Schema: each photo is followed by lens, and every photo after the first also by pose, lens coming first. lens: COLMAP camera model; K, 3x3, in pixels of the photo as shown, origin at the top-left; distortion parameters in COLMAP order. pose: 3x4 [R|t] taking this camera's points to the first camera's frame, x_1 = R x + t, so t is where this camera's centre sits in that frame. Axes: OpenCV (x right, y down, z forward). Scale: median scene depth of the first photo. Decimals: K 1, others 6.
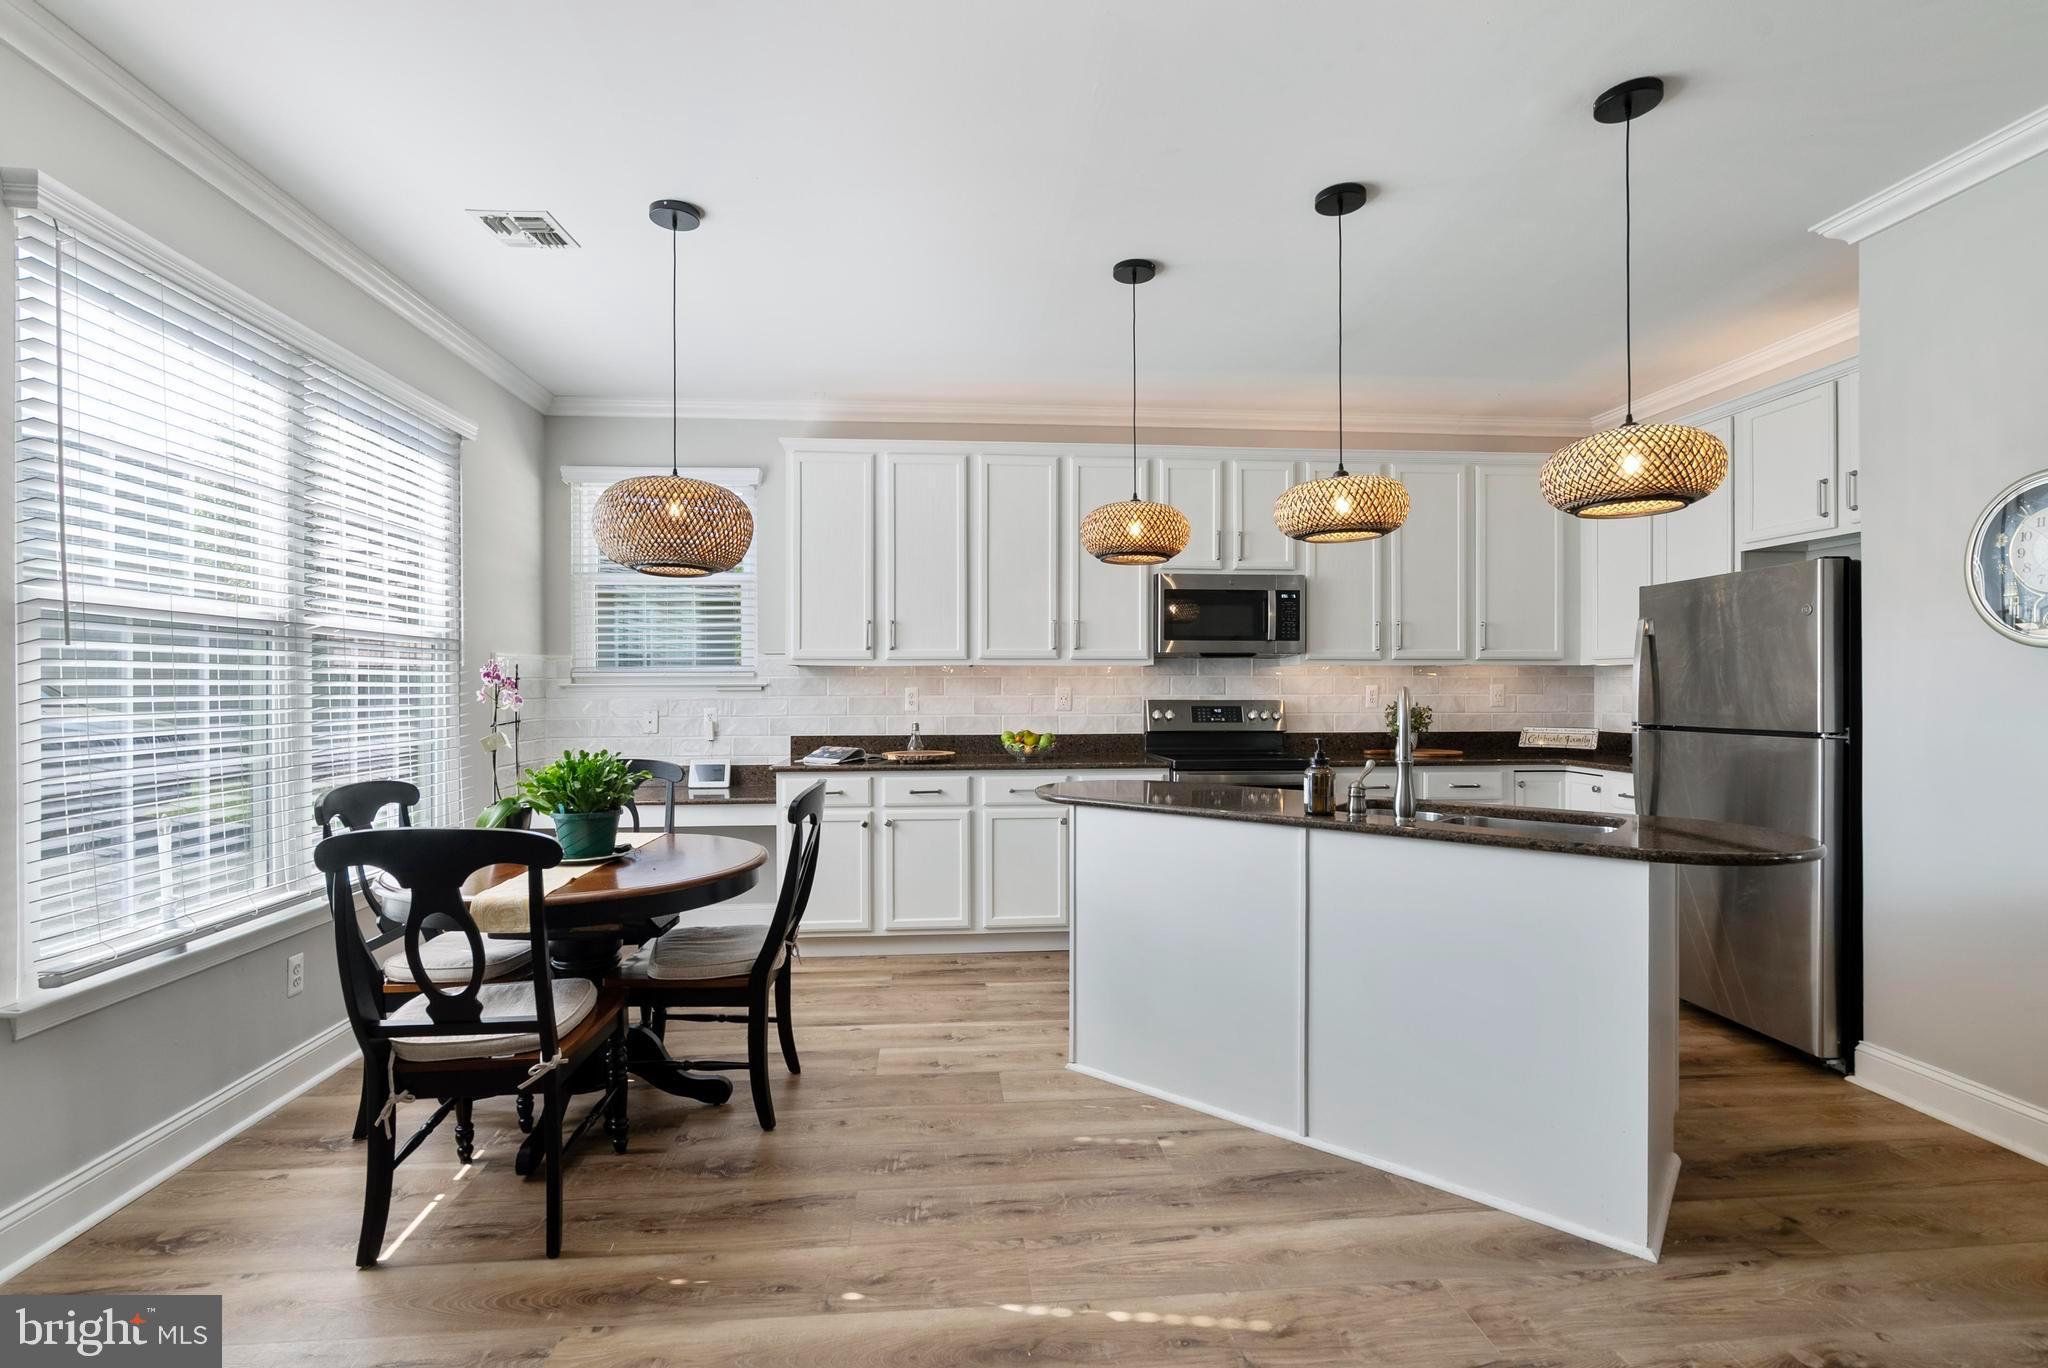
lens RADIAL K [[923.1, 0, 1025.1], [0, 923.1, 690.6], [0, 0, 1]] dist [-0.004953, -0.000486]
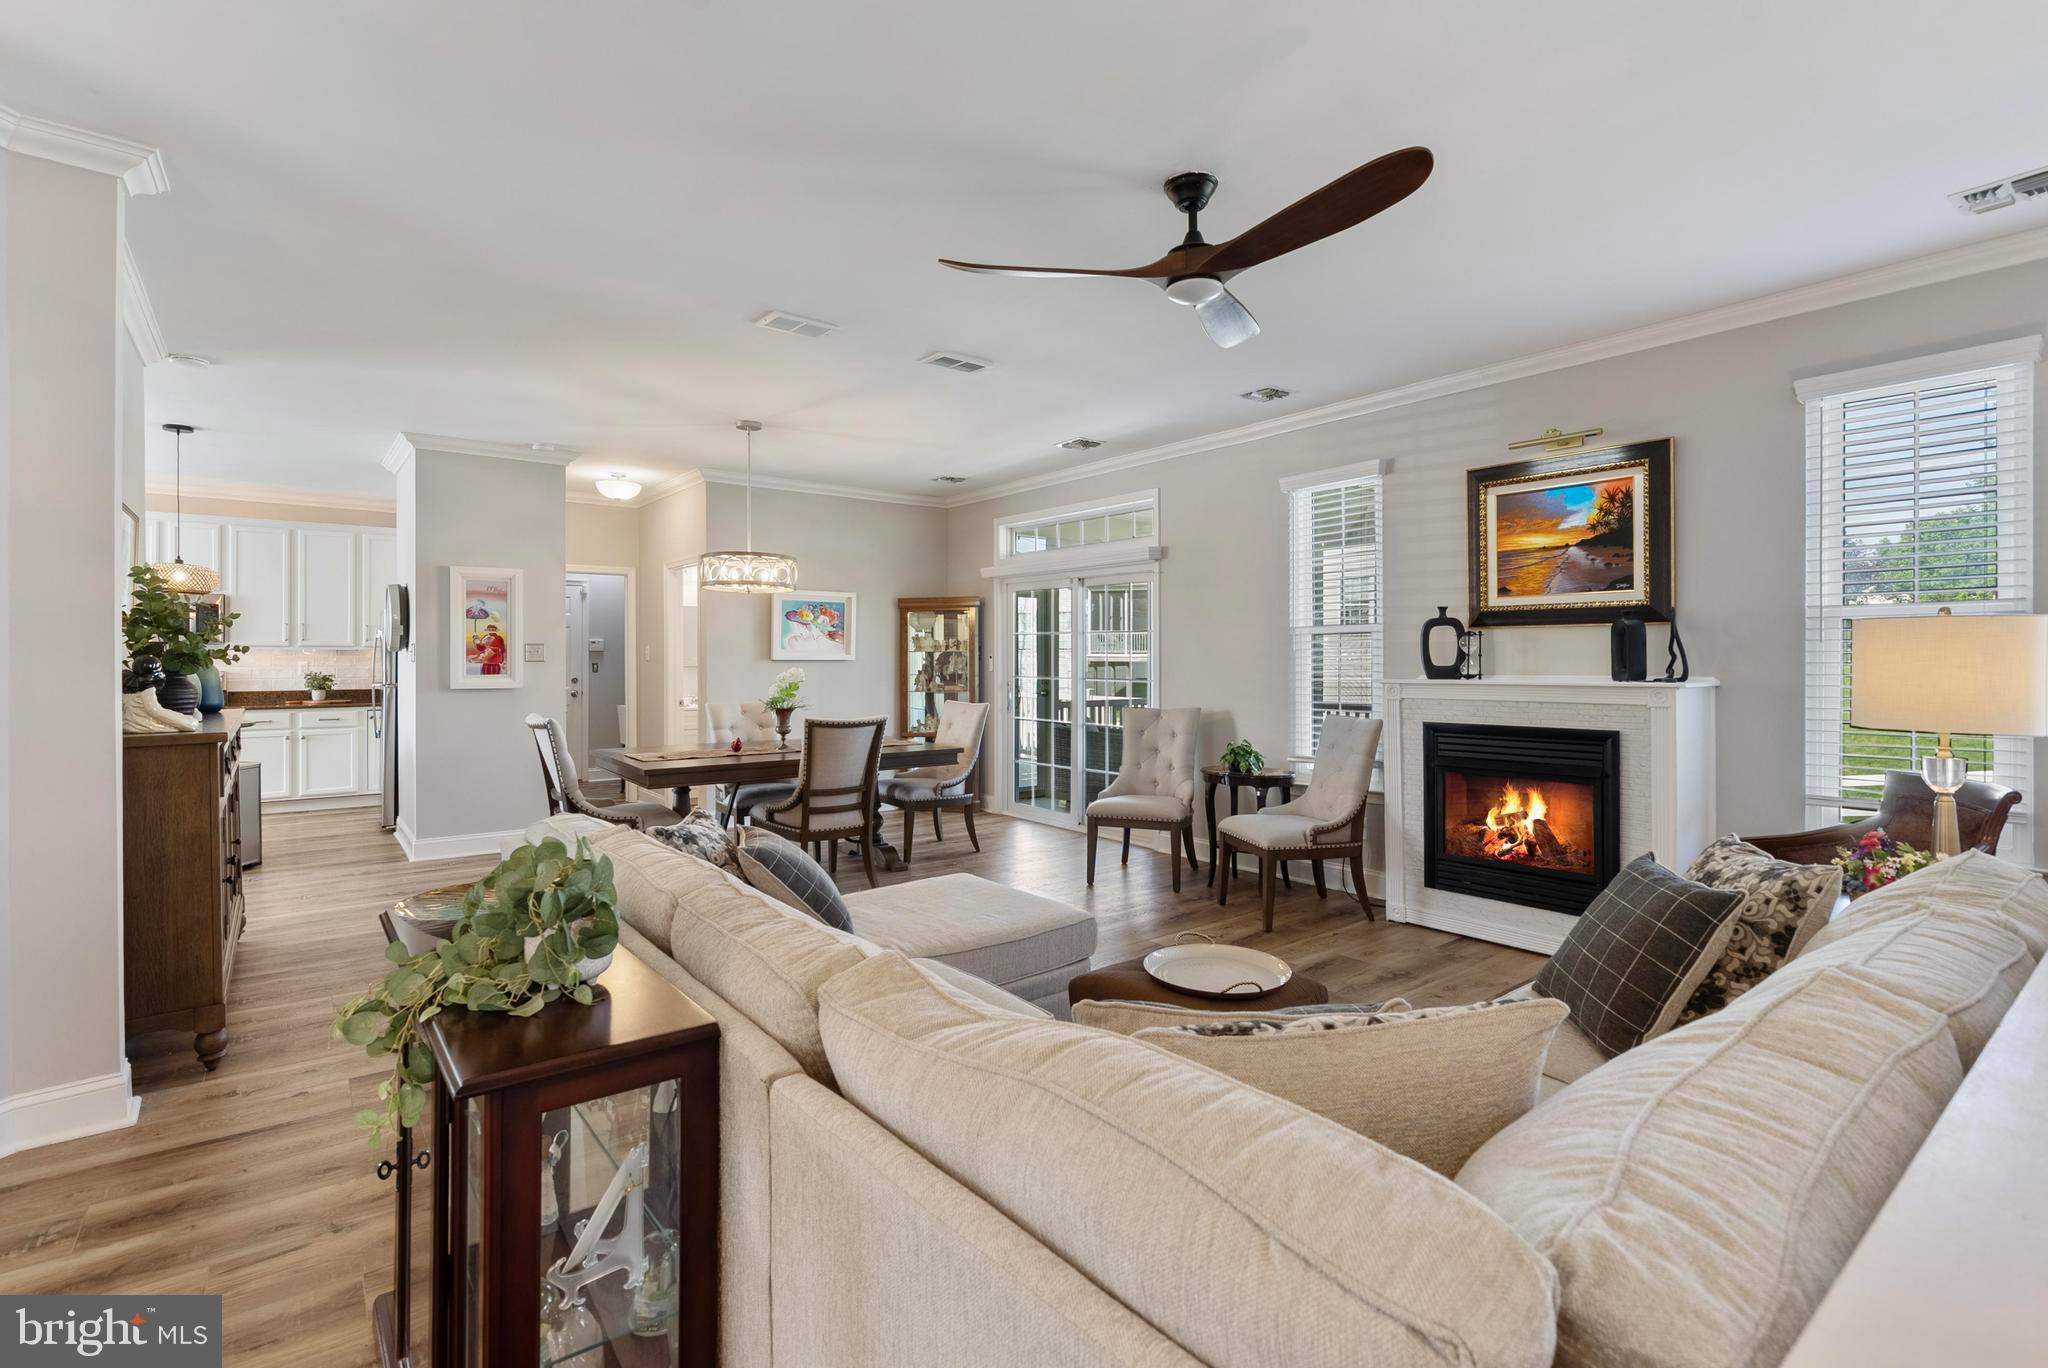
lens RADIAL K [[941.6, 0, 1017.0], [0, 941.6, 655.2], [0, 0, 1]] dist [-0.008965, 0.000255]
pose [[0.841181, 0.003184, 0.540745, 0.597152], [-0.000772, 0.999989, -0.004686, -0.010829], [-0.540754, 0.003524, 0.841174, -1.177278]]
